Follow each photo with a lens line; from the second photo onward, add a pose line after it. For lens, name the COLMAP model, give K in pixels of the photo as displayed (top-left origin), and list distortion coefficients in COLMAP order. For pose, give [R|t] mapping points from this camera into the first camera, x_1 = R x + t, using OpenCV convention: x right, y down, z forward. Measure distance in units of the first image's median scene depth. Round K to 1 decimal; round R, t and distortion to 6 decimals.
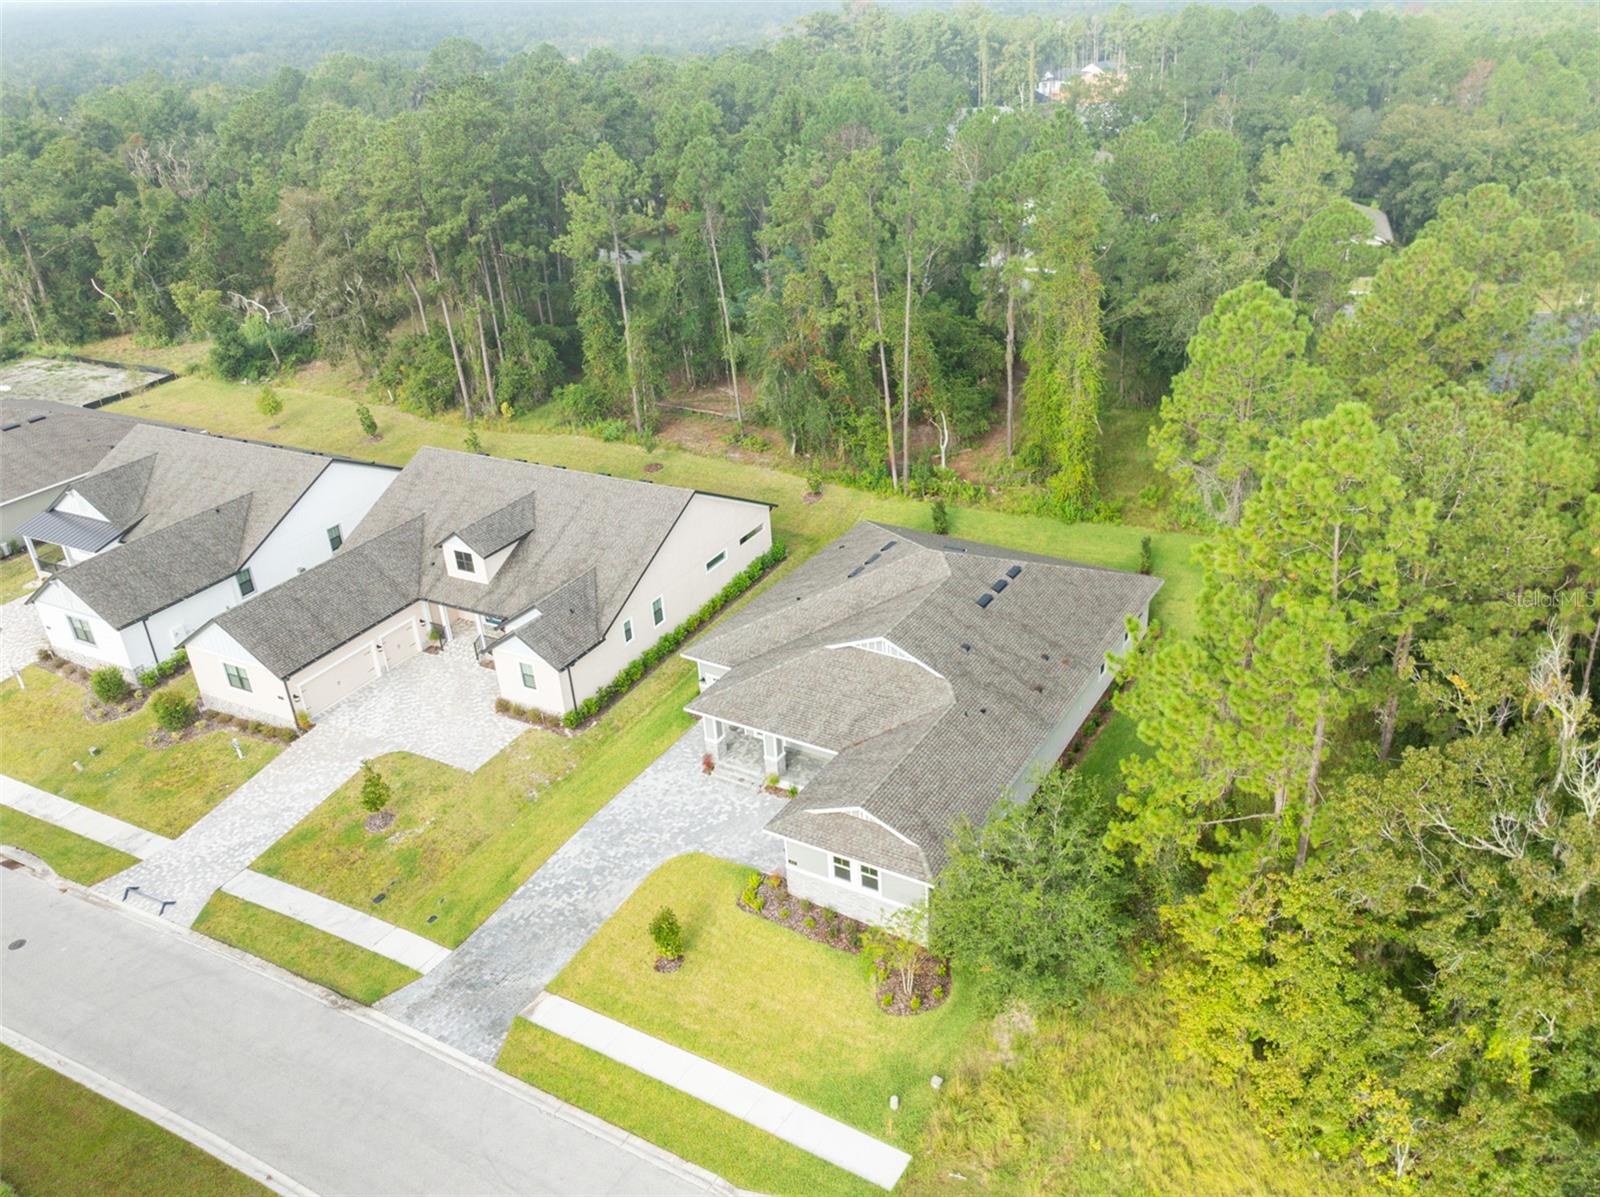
lens RADIAL K [[1118.7, 0, 950.0], [0, 1118.7, 602.4], [0, 0, 1]] dist [-0.014280, -0.000407]
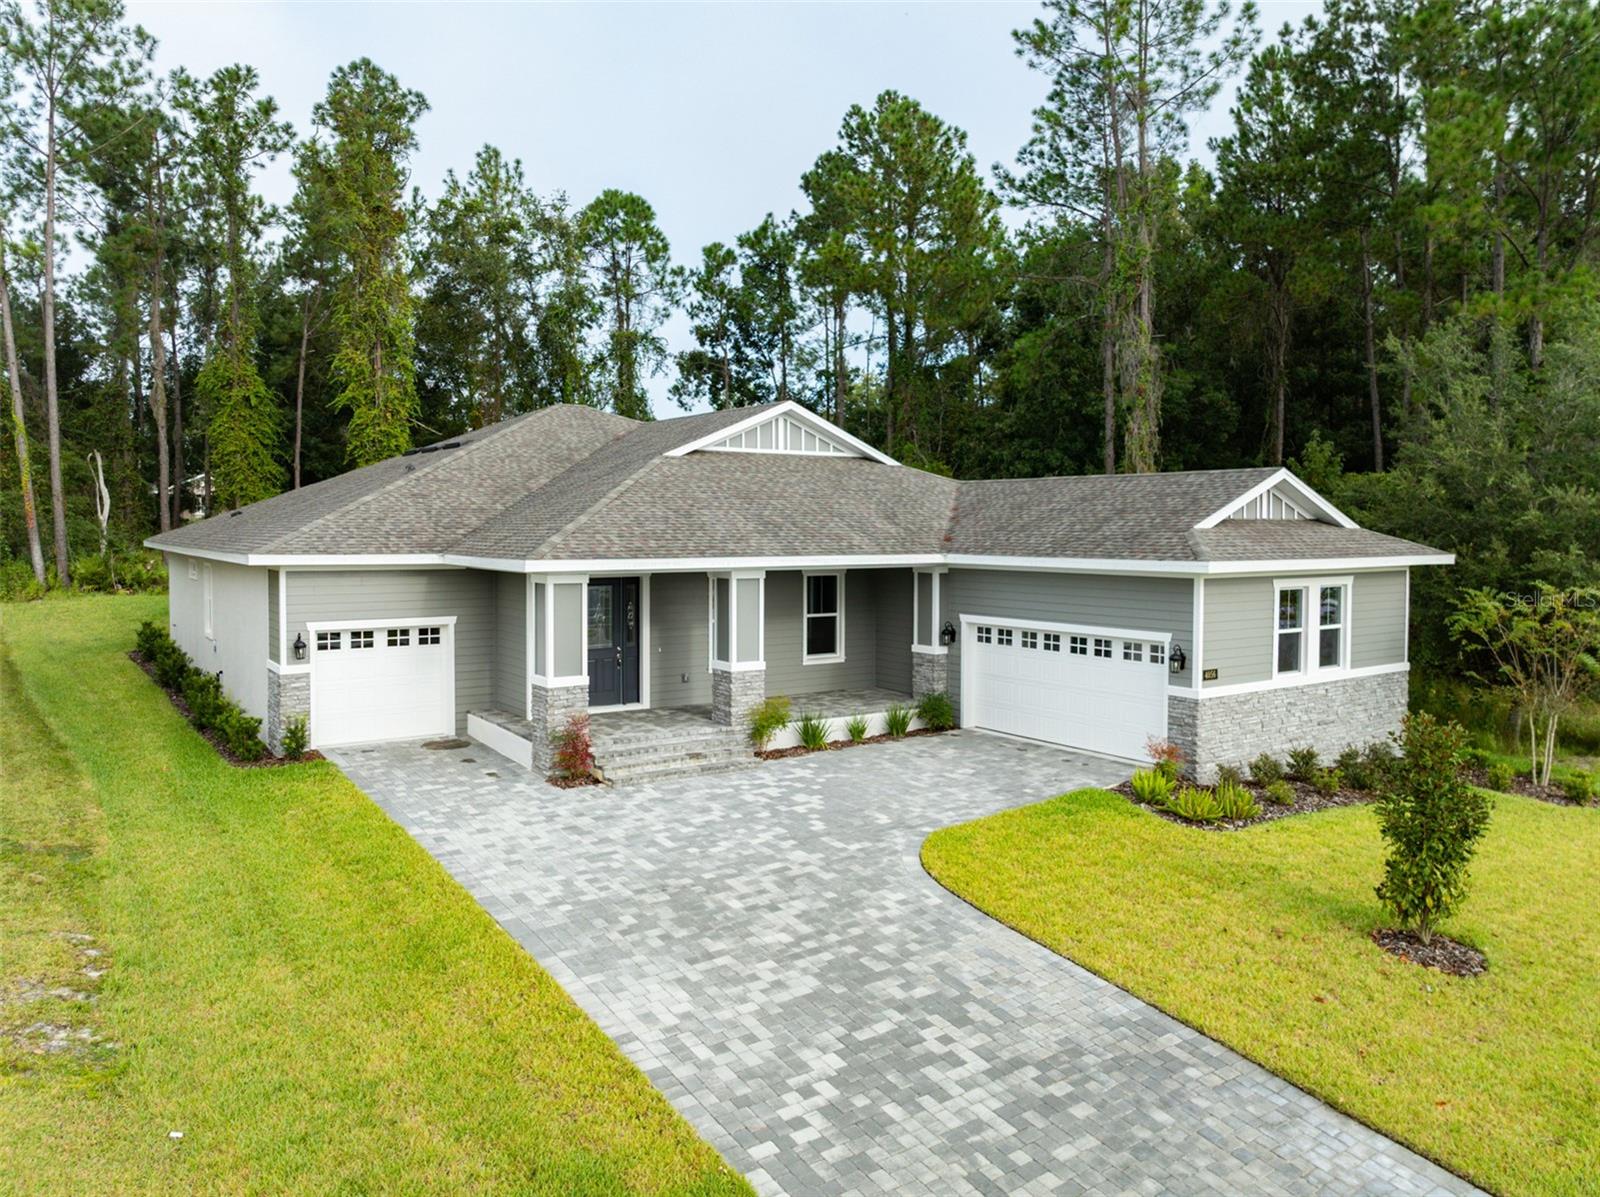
lens RADIAL K [[1118.5, 0, 801.7], [0, 1118.5, 561.6], [0, 0, 1]] dist [-0.028944, 0.005186]
pose [[0.500269, -0.036459, 0.865102, -0.535460], [0.399689, 0.896023, -0.193370, 0.211625], [-0.768101, 0.442509, 0.462825, 0.893735]]
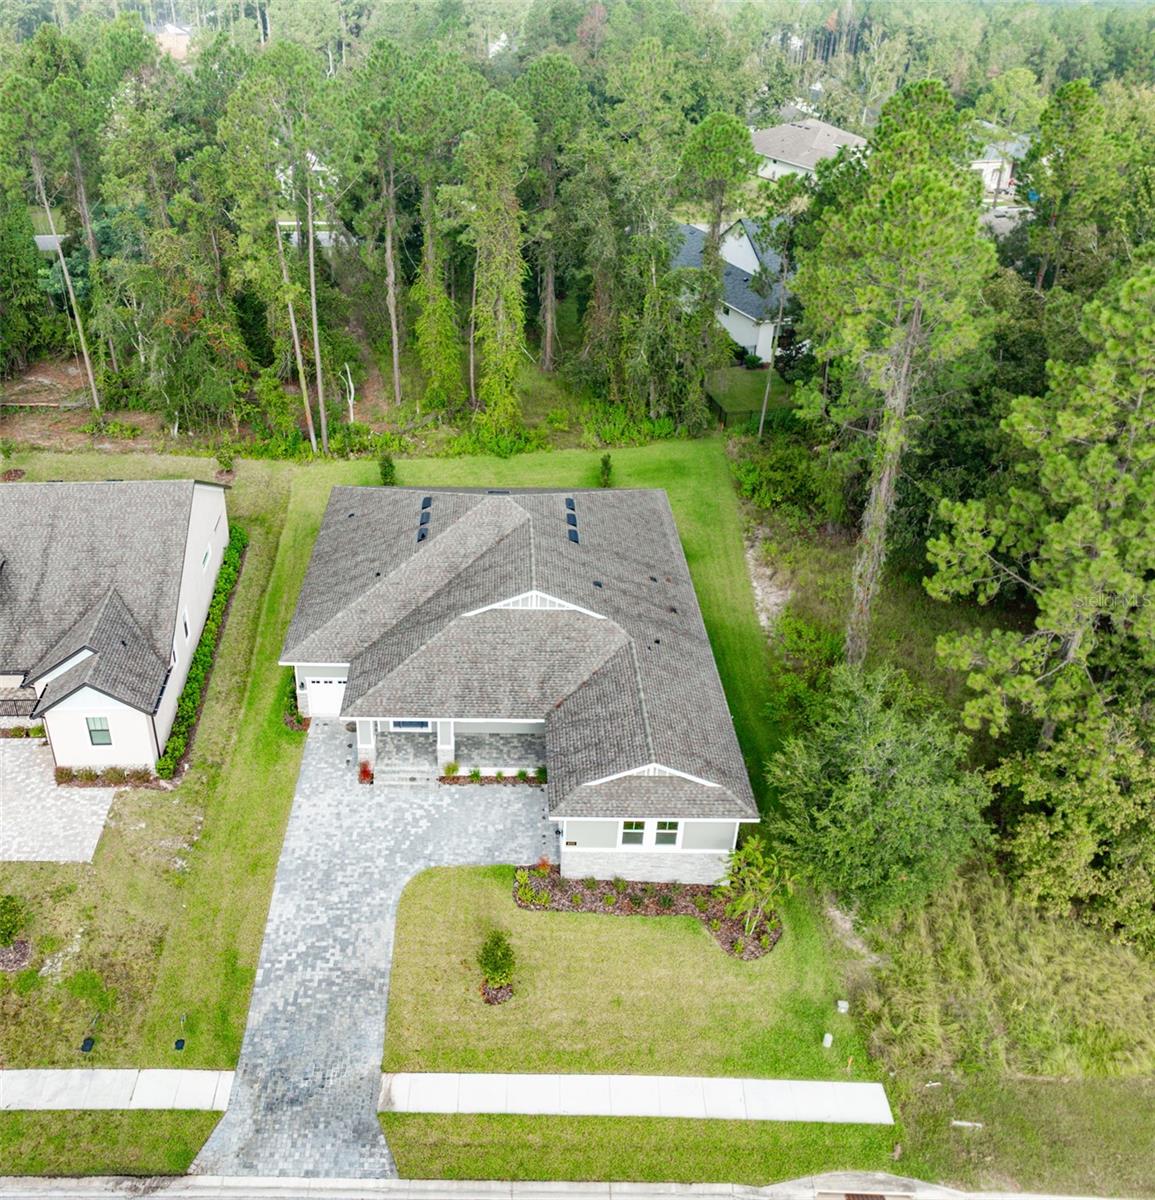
lens RADIAL K [[1054.5, 0, 483.6], [0, 1054.5, 597.0], [0, 0, 1]] dist [-0.015642, -0.000960]
pose [[0.908632, -0.208296, 0.361941, -0.467834], [0.191528, 0.978052, 0.082047, -0.049110], [-0.371087, -0.005229, 0.928583, 0.219447]]
